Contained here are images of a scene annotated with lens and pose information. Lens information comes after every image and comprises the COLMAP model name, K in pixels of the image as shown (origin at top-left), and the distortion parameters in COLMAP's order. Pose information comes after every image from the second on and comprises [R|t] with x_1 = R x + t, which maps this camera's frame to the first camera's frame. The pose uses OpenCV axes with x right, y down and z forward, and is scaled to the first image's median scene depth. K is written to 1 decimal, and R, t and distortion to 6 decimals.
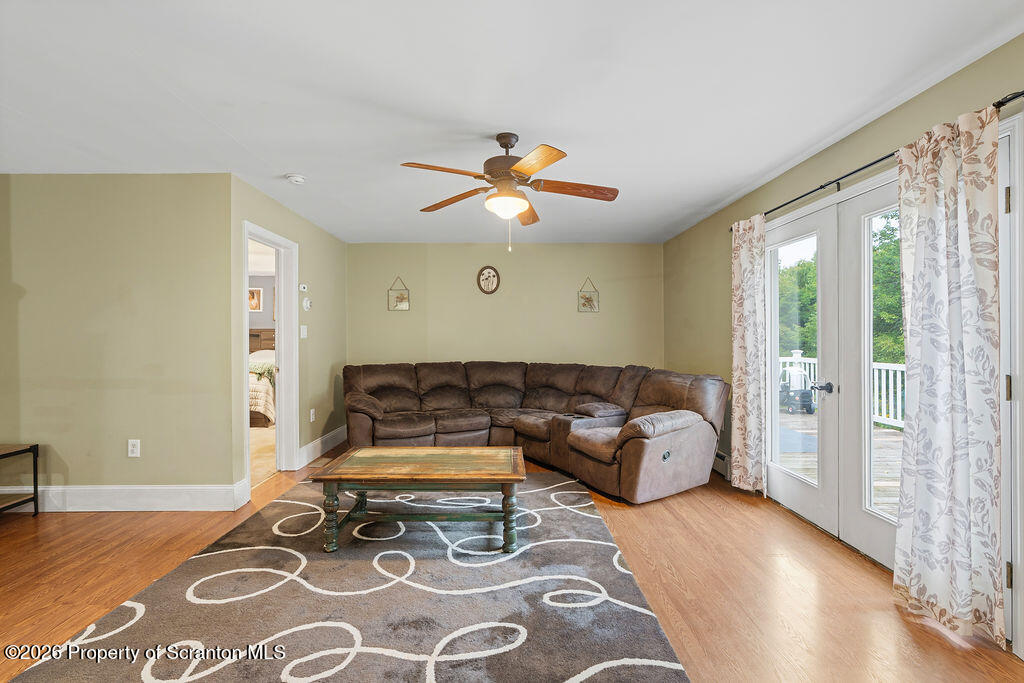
lens RADIAL K [[466.1, 0, 515.6], [0, 466.1, 336.6], [0, 0, 1]] dist [-0.011776, 0.006622]
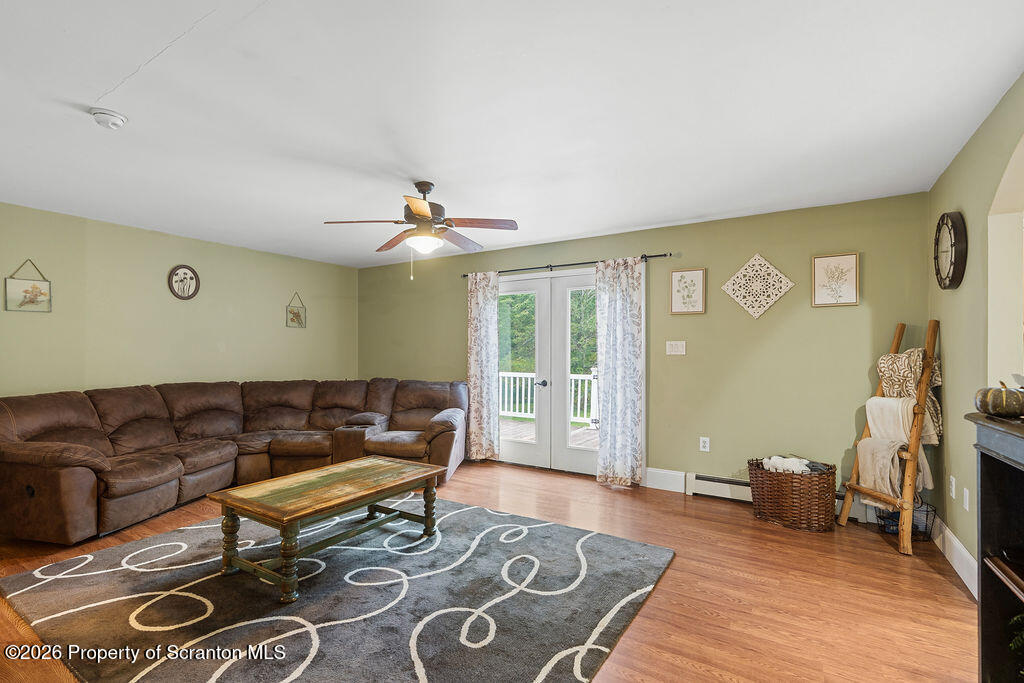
lens RADIAL K [[466.1, 0, 513.1], [0, 466.1, 347.0], [0, 0, 1]] dist [-0.011776, 0.006622]
pose [[0.536787, 0.010943, 0.843647, -0.668444], [-0.003908, 0.999937, -0.010483, -0.004411], [-0.843709, 0.002331, 0.536796, 0.133518]]
